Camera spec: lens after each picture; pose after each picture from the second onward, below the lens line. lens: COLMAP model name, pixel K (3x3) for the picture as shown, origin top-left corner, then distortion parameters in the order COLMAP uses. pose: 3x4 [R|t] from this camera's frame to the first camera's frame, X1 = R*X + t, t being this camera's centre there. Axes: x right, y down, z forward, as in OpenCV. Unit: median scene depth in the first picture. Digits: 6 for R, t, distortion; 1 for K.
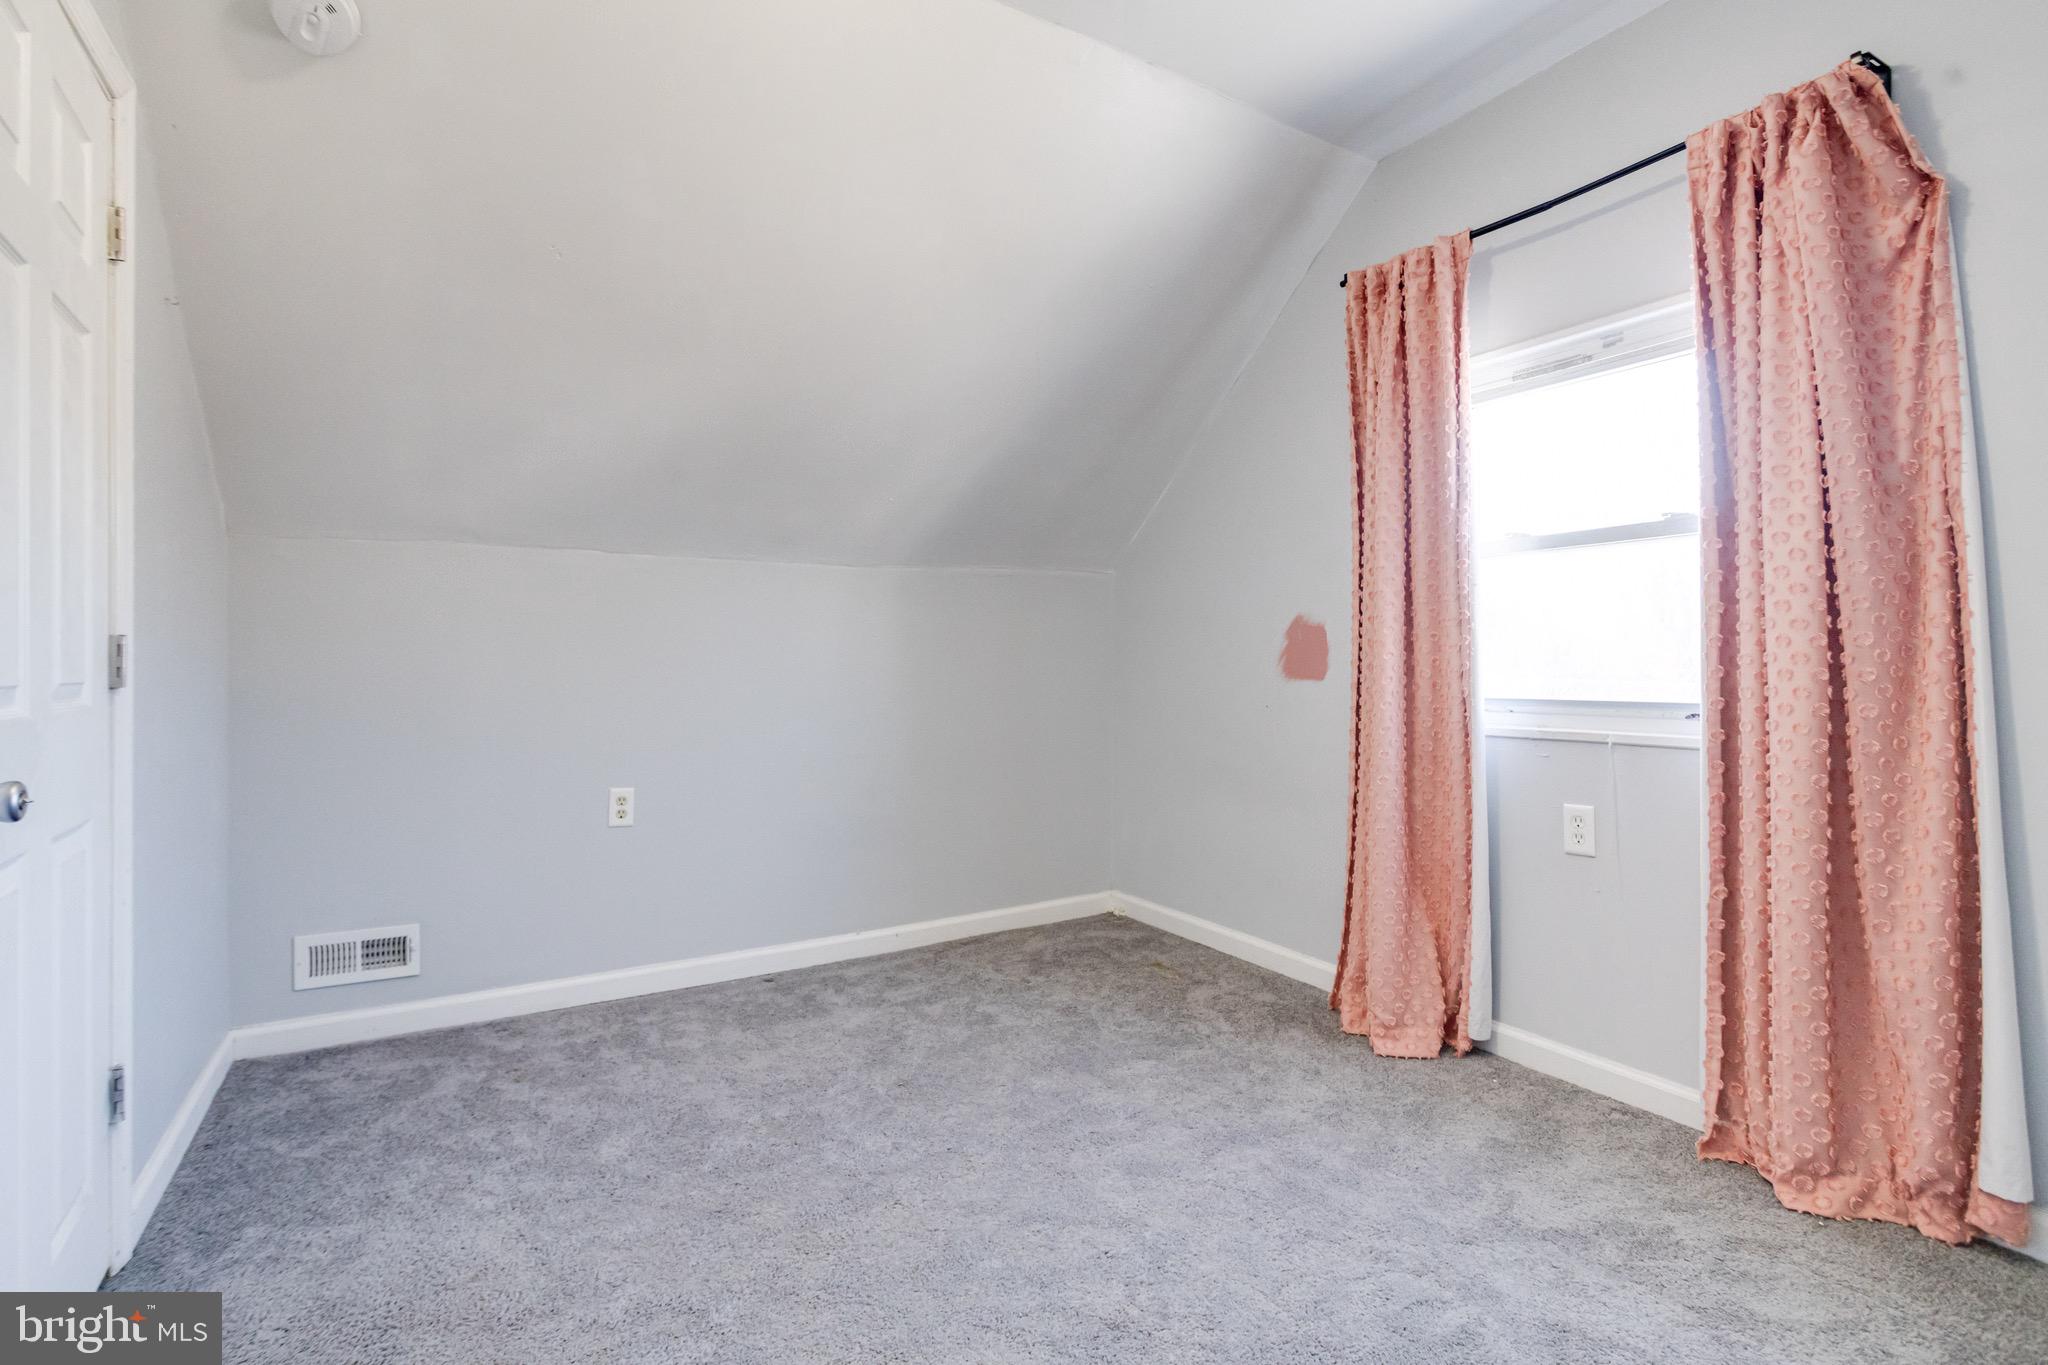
lens RADIAL K [[988.0, 0, 1007.2], [0, 988.0, 678.0], [0, 0, 1]] dist [-0.054955, 0.030114]
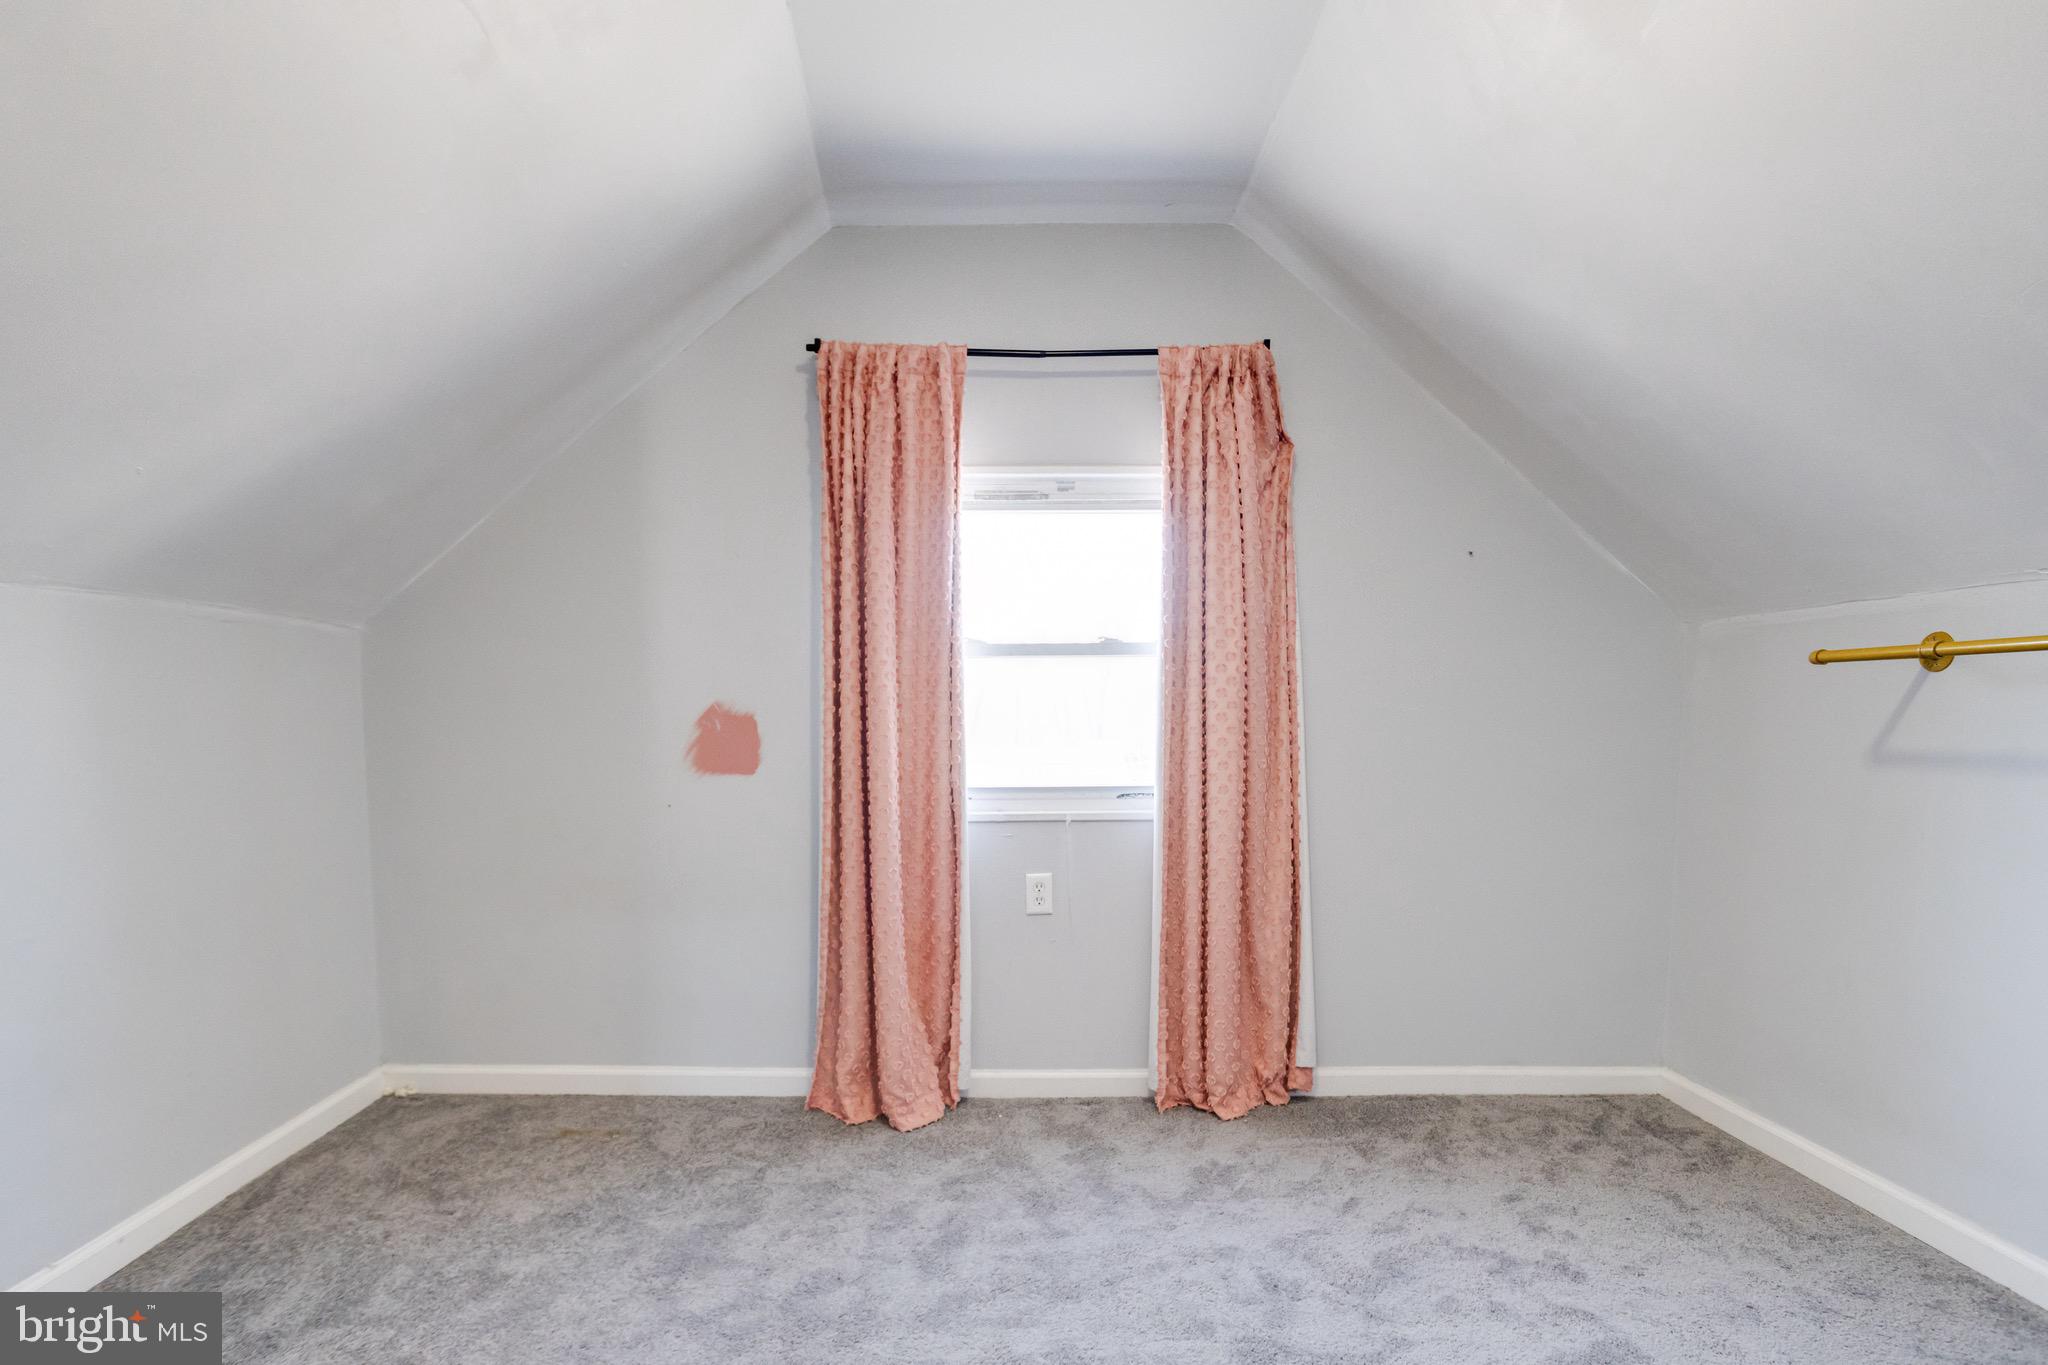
lens RADIAL K [[989.5, 0, 1024.0], [0, 989.5, 849.2], [0, 0, 1]] dist [-0.033794, 0.000611]
pose [[0.490371, -0.096707, 0.866132, -0.446042], [0.014265, 0.994582, 0.102973, -0.023728], [-0.871397, -0.038139, 0.489093, 0.377626]]
